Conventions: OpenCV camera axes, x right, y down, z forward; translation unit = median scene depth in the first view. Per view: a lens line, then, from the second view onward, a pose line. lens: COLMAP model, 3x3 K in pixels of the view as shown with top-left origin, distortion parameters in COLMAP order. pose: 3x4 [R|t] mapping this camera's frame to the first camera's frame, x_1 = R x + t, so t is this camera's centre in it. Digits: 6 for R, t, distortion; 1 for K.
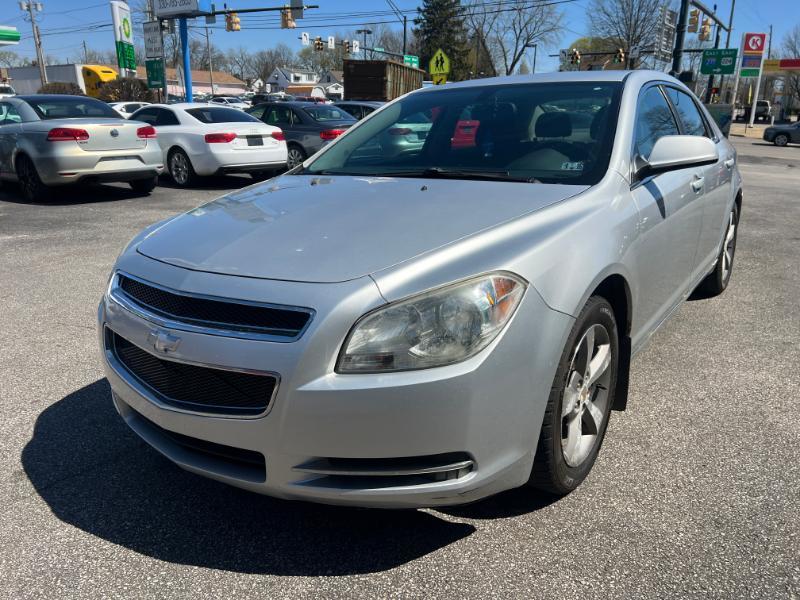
lens RADIAL K [[600.4, 0, 397.4], [0, 600.4, 304.3], [0, 0, 1]] dist [0.048501, -0.053101]
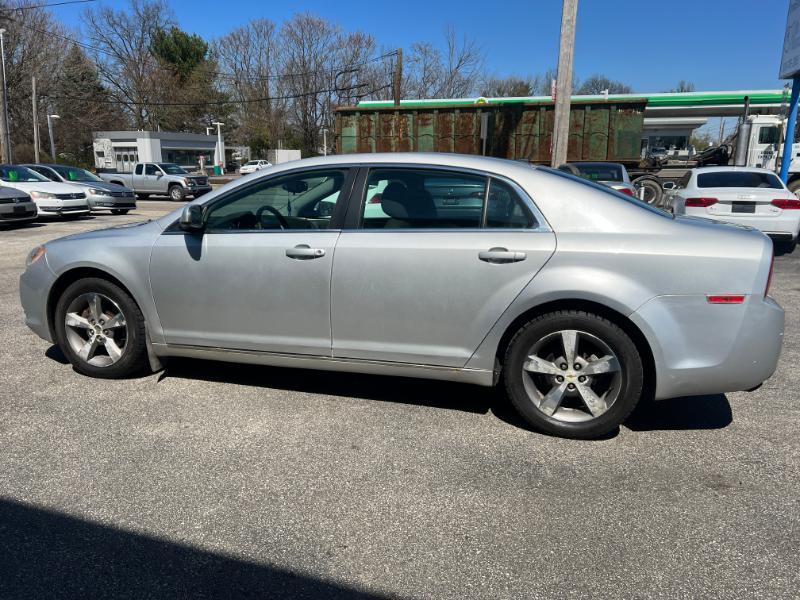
lens RADIAL K [[600.4, 0, 401.5], [0, 600.4, 296.9], [0, 0, 1]] dist [0.048501, -0.053101]
pose [[0.334607, 0.200172, -0.920852, 0.531274], [-0.291200, 0.951318, 0.100982, -0.094696], [0.896237, 0.234363, 0.376608, 0.249032]]
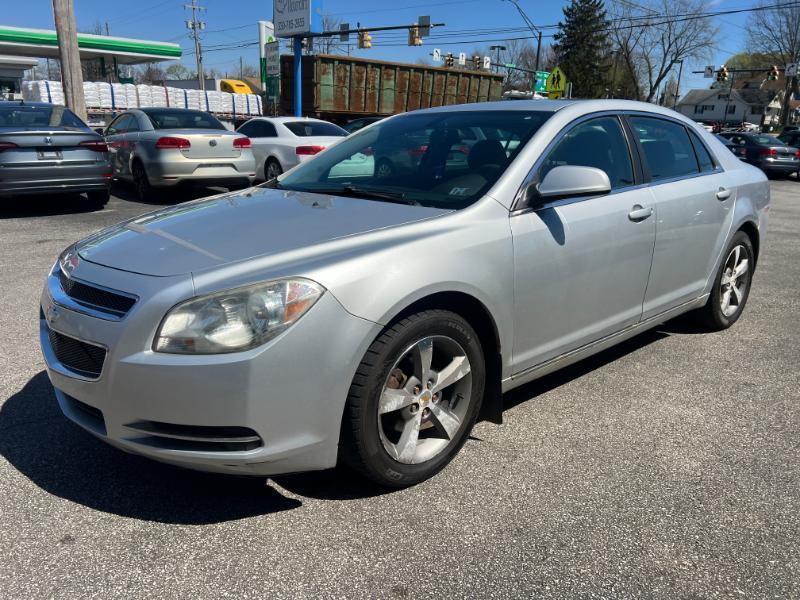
lens RADIAL K [[600.4, 0, 401.3], [0, 600.4, 305.3], [0, 0, 1]] dist [0.048501, -0.053101]
pose [[0.978261, 0.080864, -0.190964, 0.102737], [-0.084620, 0.996346, -0.011583, -0.000886], [0.189329, 0.027490, 0.981529, -0.018061]]
